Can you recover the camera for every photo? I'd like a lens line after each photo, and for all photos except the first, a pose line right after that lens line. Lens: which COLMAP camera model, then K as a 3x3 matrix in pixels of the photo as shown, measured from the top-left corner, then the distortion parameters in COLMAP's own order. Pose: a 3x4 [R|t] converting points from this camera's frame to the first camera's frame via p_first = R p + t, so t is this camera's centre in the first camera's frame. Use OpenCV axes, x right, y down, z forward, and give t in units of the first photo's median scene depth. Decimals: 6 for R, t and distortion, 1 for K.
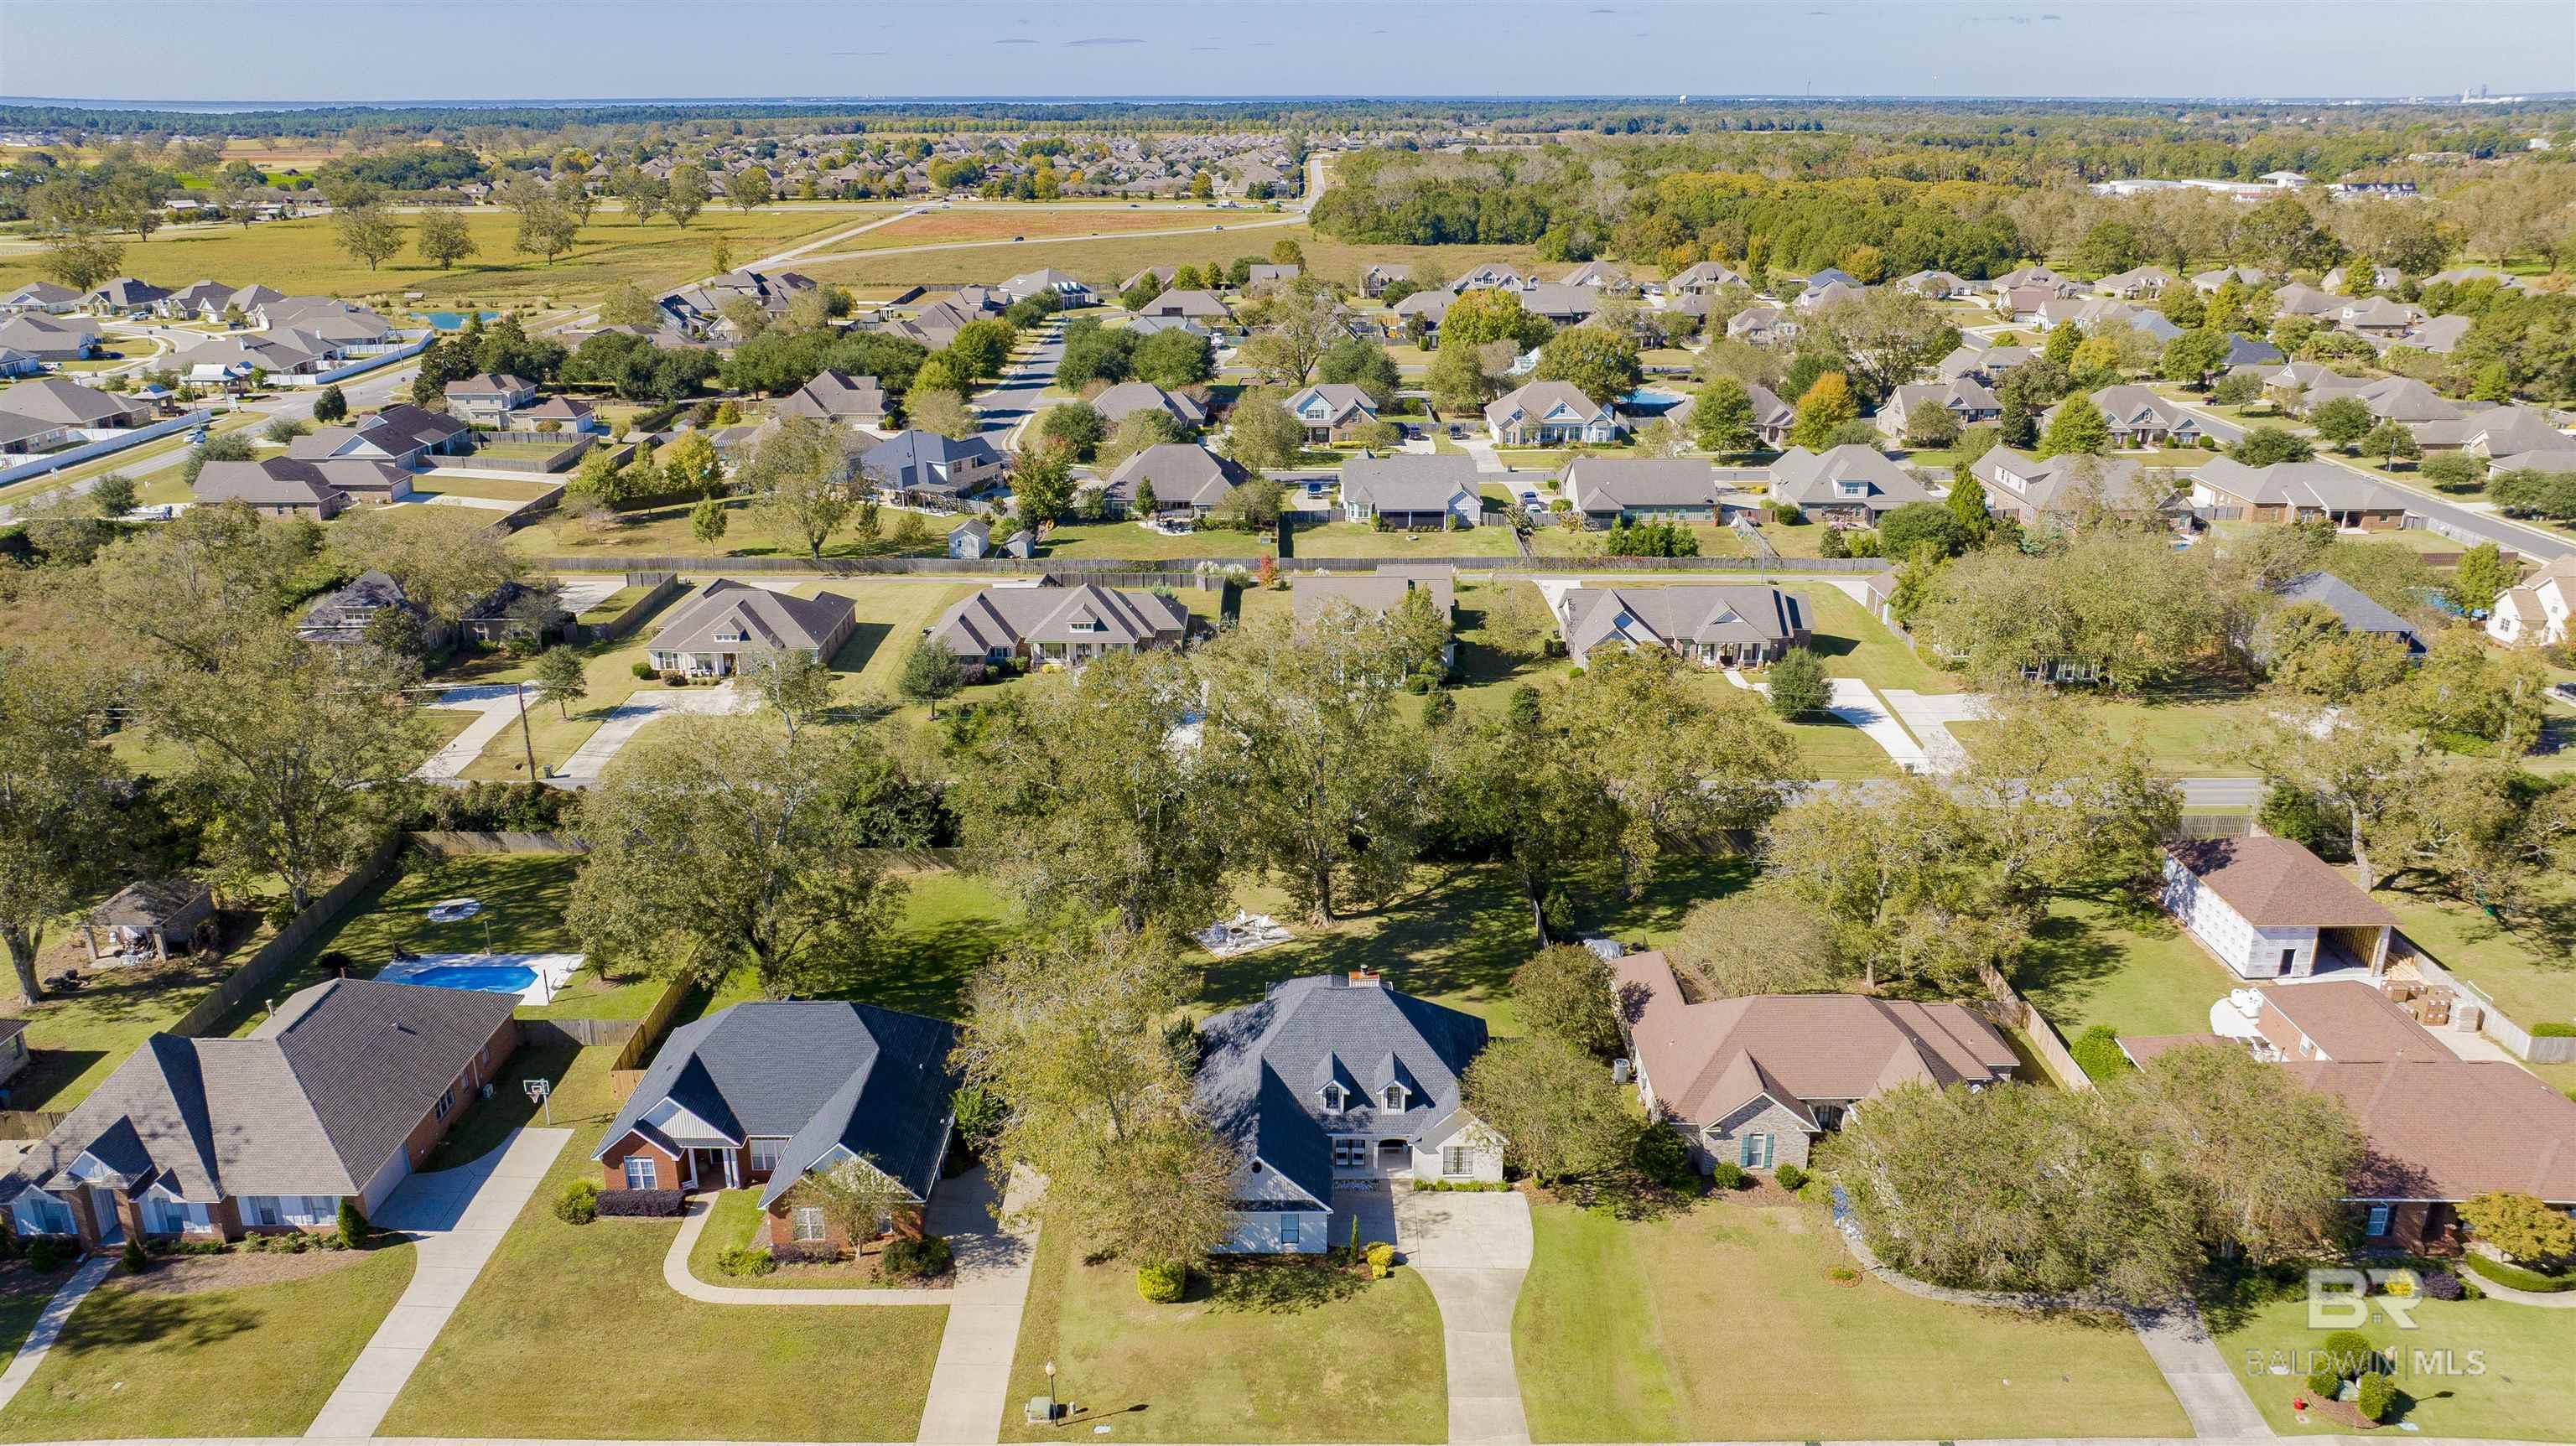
lens RADIAL K [[1793.6, 0, 1303.3], [0, 1793.6, 729.4], [0, 0, 1]] dist [-0.020275, 0.006114]
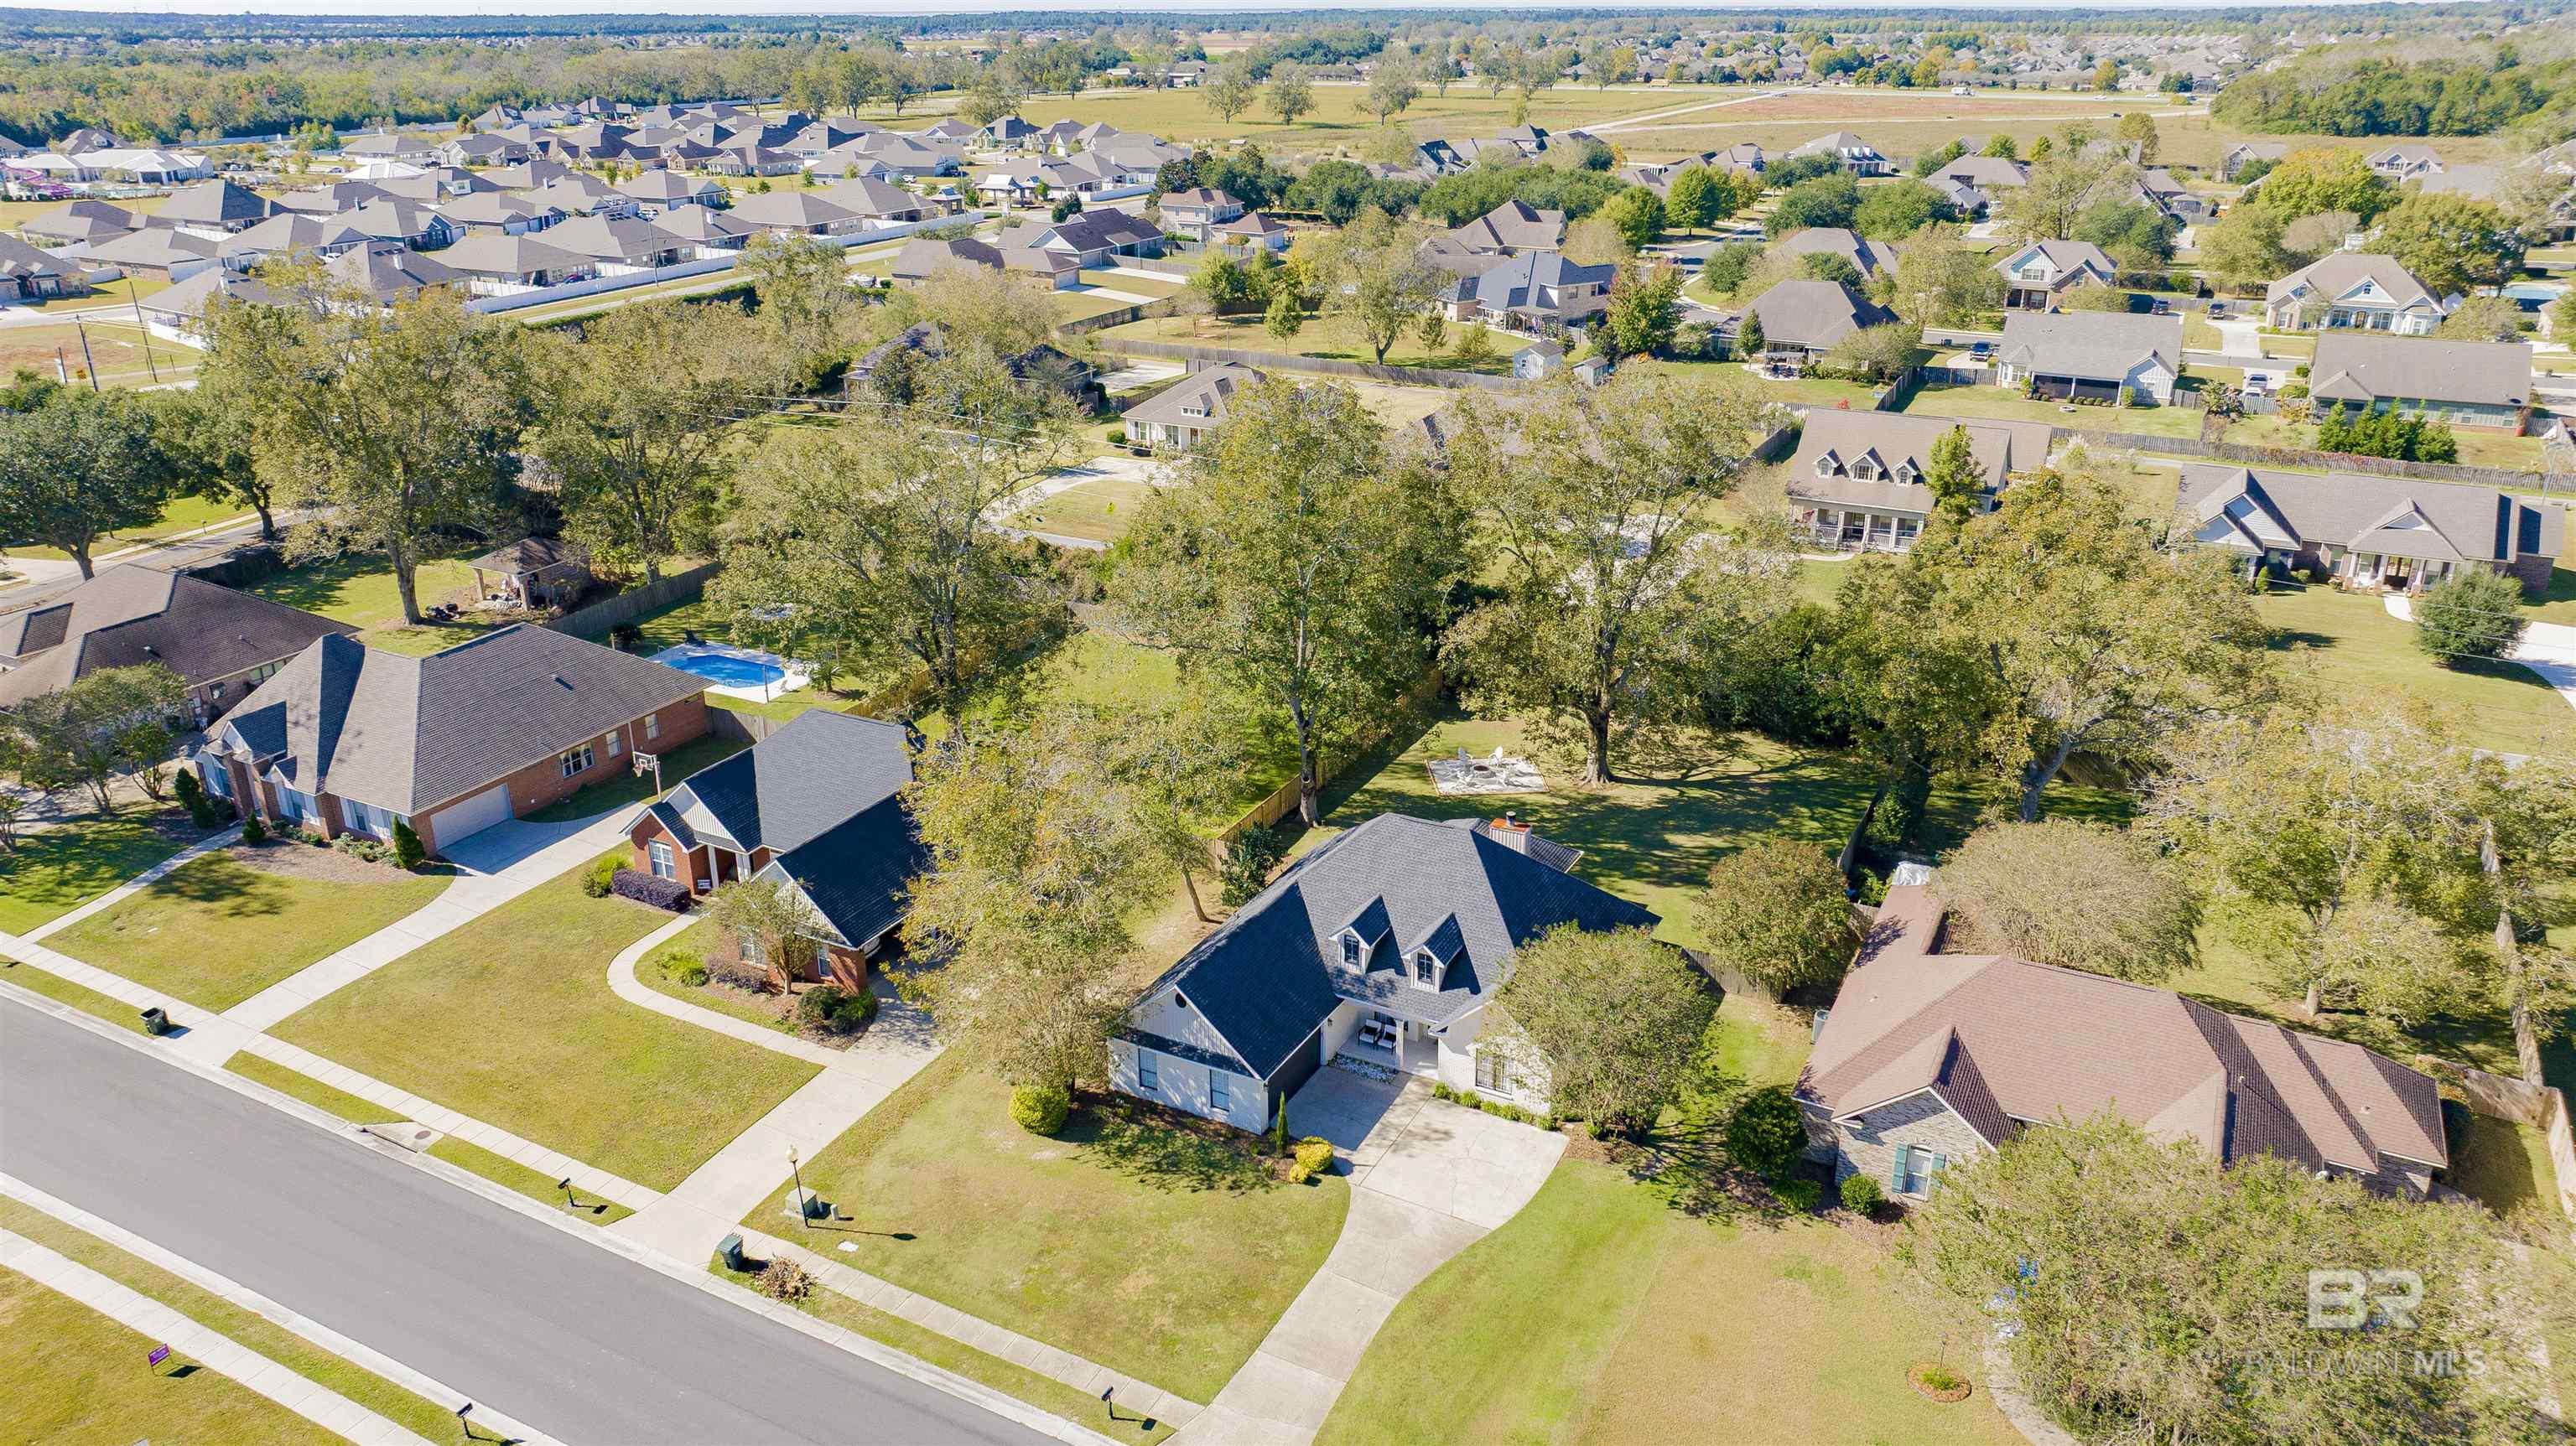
lens RADIAL K [[1793.6, 0, 1303.3], [0, 1793.6, 729.4], [0, 0, 1]] dist [-0.020275, 0.006114]
pose [[0.884138, 0.171589, -0.434578, 0.258714], [-0.151748, 0.985156, 0.080254, 0.044648], [0.441897, -0.005009, 0.897052, 0.249910]]
